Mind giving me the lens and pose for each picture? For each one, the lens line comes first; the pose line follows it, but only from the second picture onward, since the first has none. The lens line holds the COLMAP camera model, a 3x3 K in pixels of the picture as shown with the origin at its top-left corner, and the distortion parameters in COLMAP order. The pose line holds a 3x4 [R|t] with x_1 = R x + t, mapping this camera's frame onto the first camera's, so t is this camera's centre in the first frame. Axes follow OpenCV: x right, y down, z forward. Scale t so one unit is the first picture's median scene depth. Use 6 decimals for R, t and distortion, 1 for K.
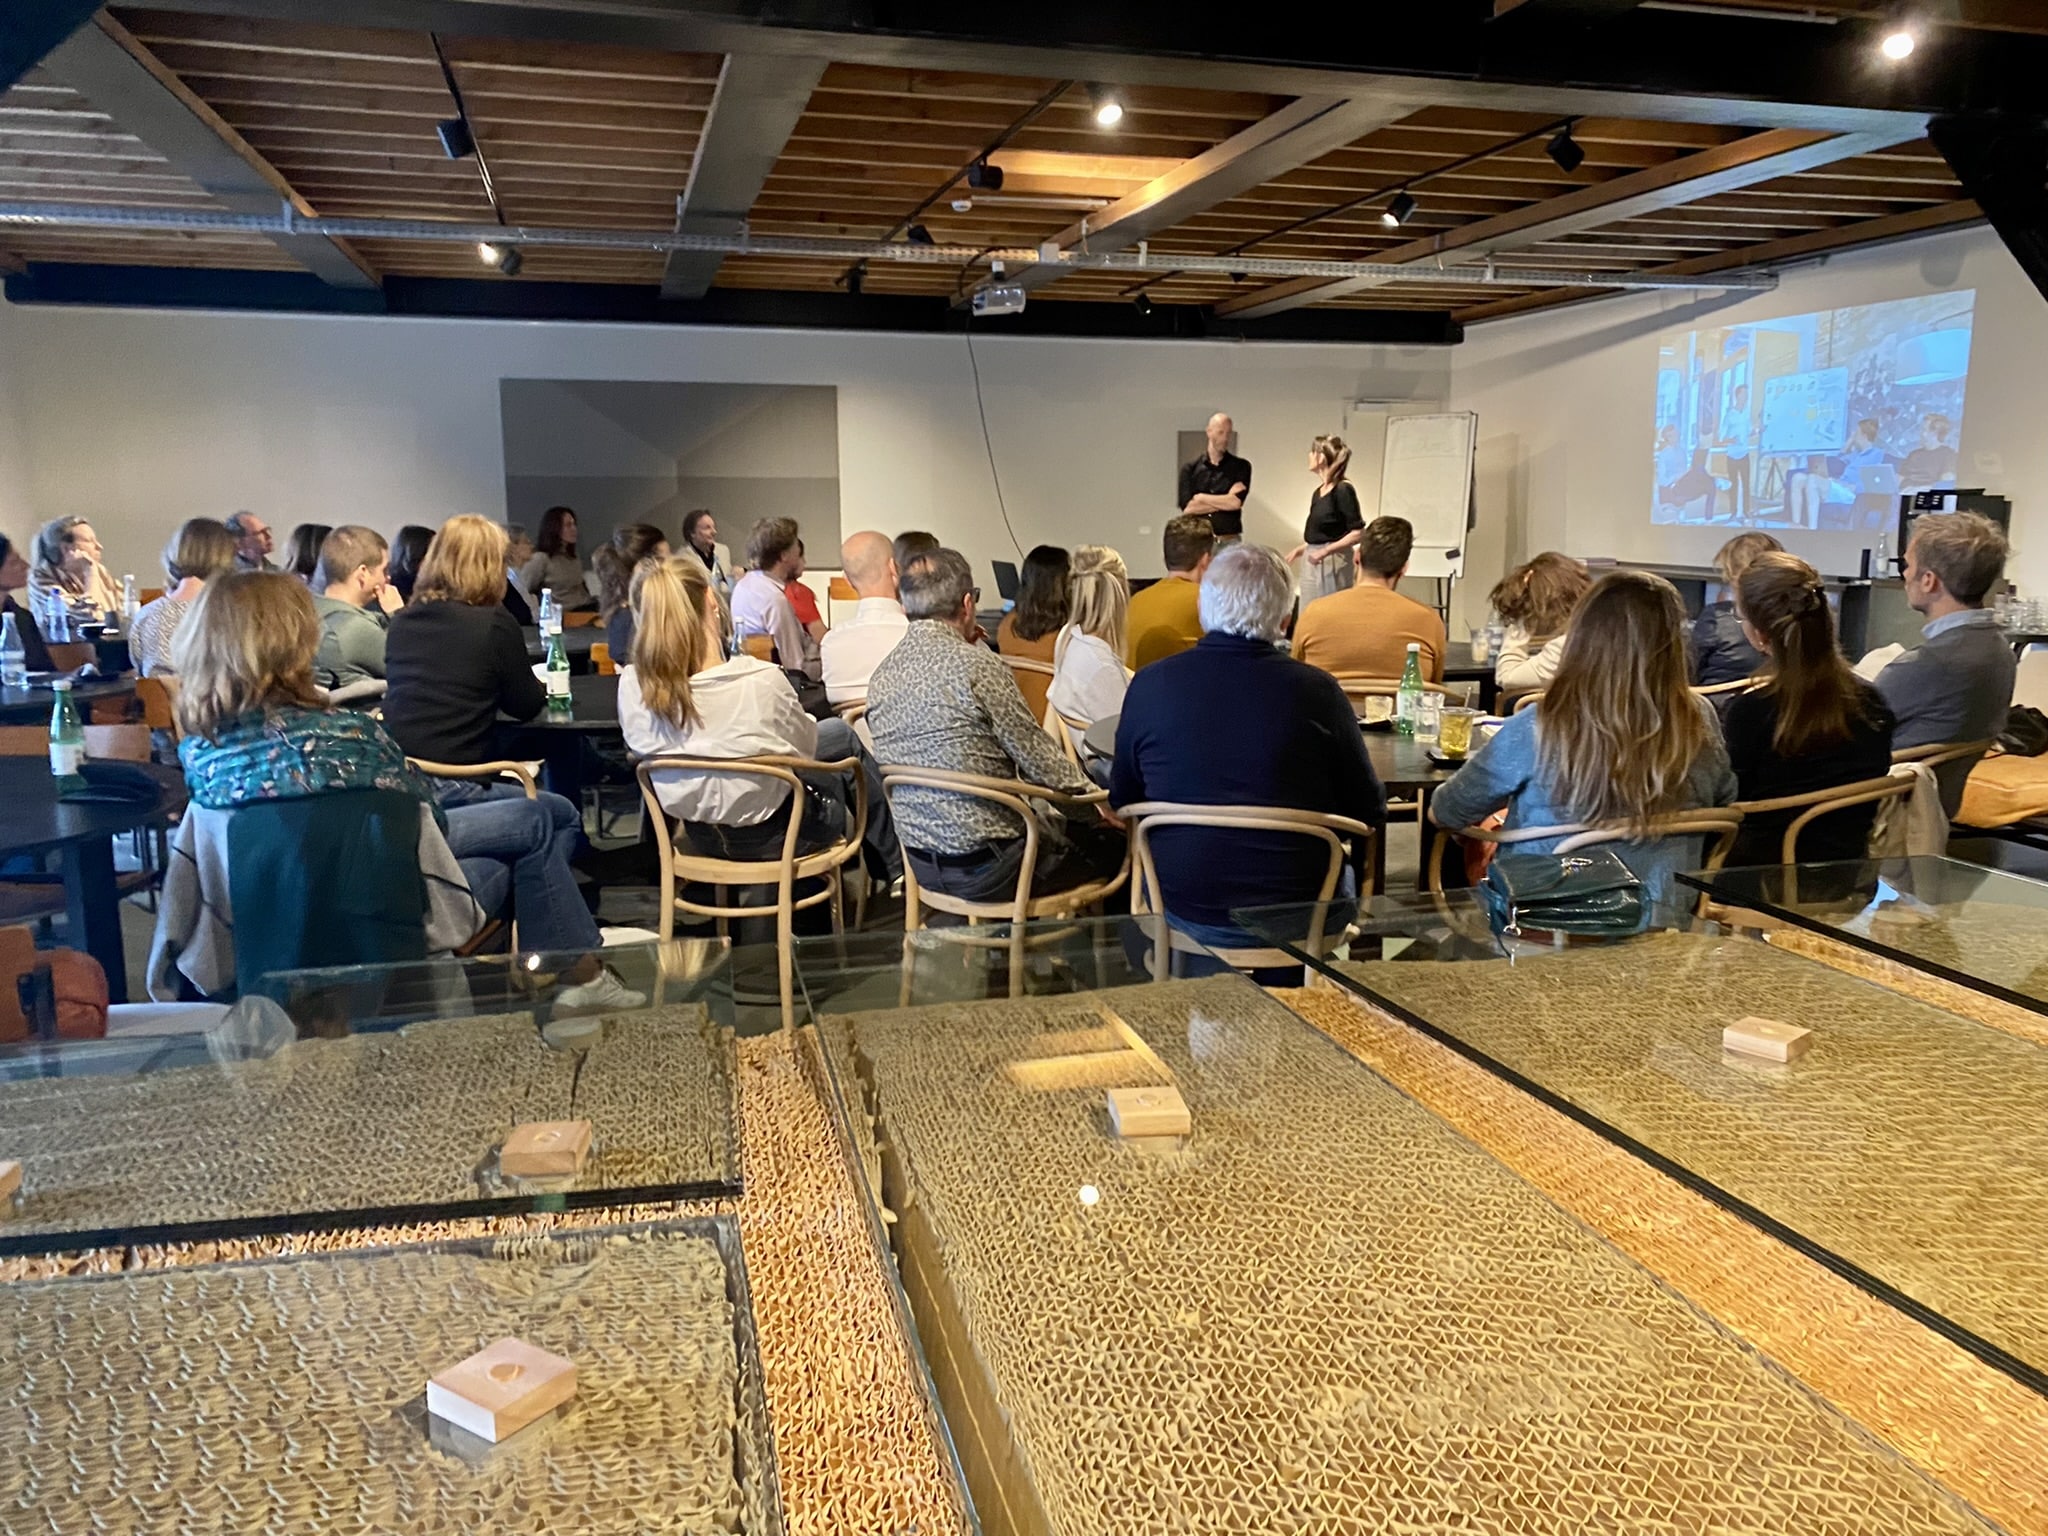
lens RADIAL K [[1537.0, 0, 1032.8], [0, 1537.0, 773.8], [0, 0, 1]] dist [0.038951, -0.036382]
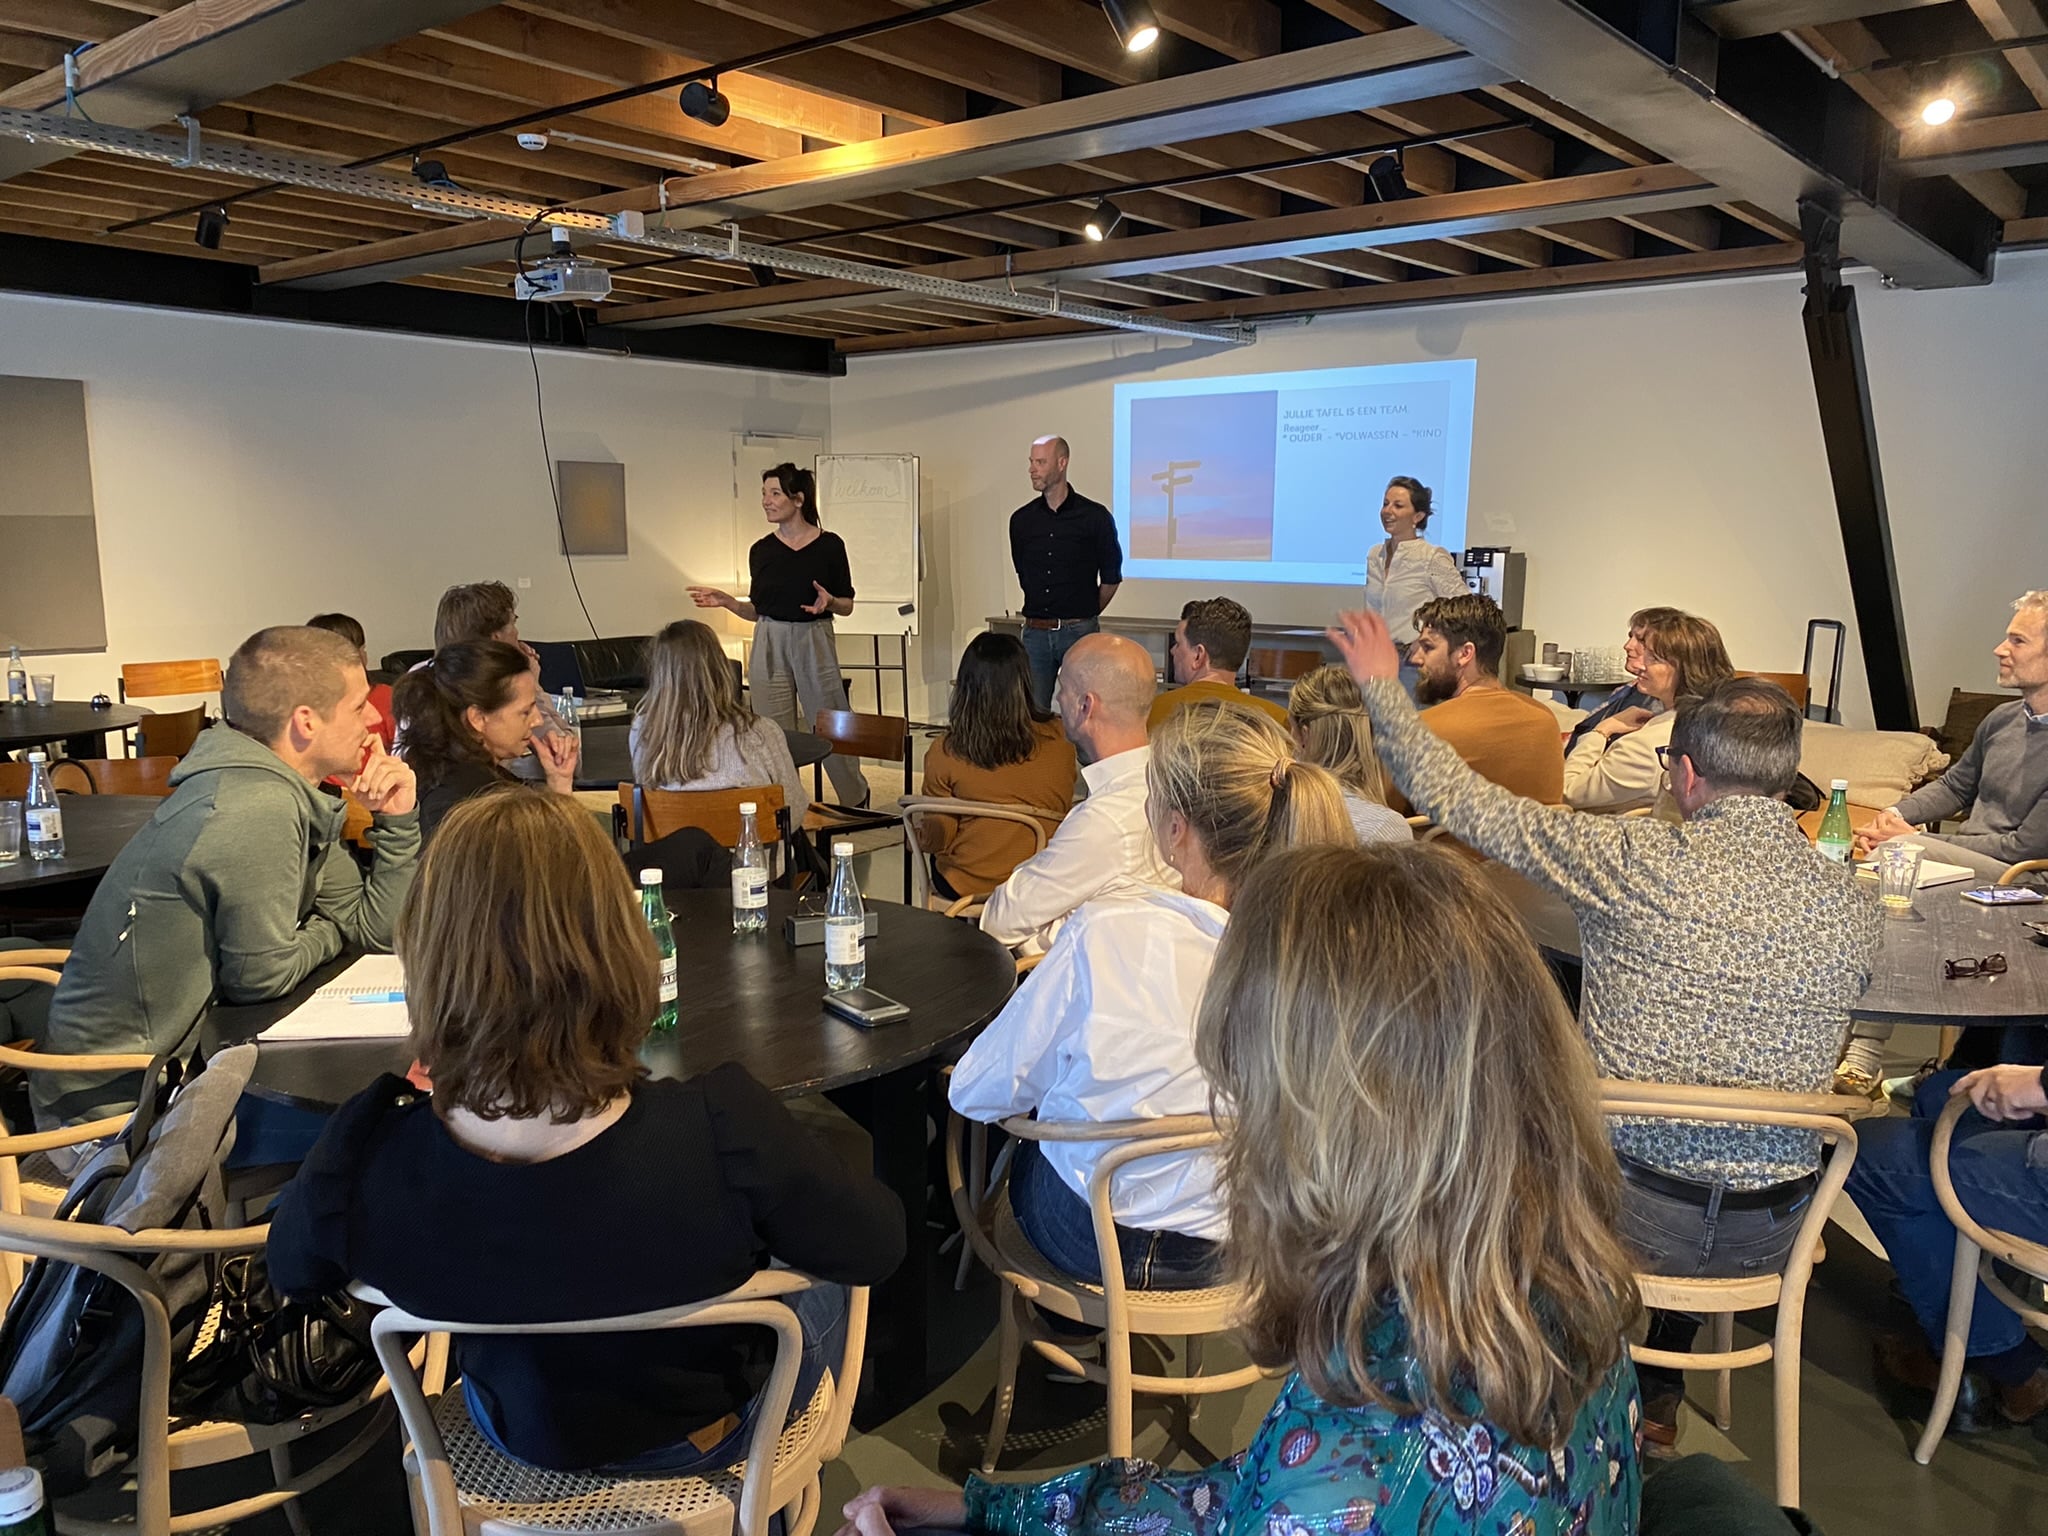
lens RADIAL K [[1554.3, 0, 1024.0], [0, 1554.3, 768.0], [0, 0, 1]] dist [0.045237, -0.045628]
pose [[0.824128, -0.084006, 0.560139, -0.527609], [0.096049, 0.995345, 0.007959, -0.140885], [-0.558200, 0.047242, 0.828361, 0.589742]]
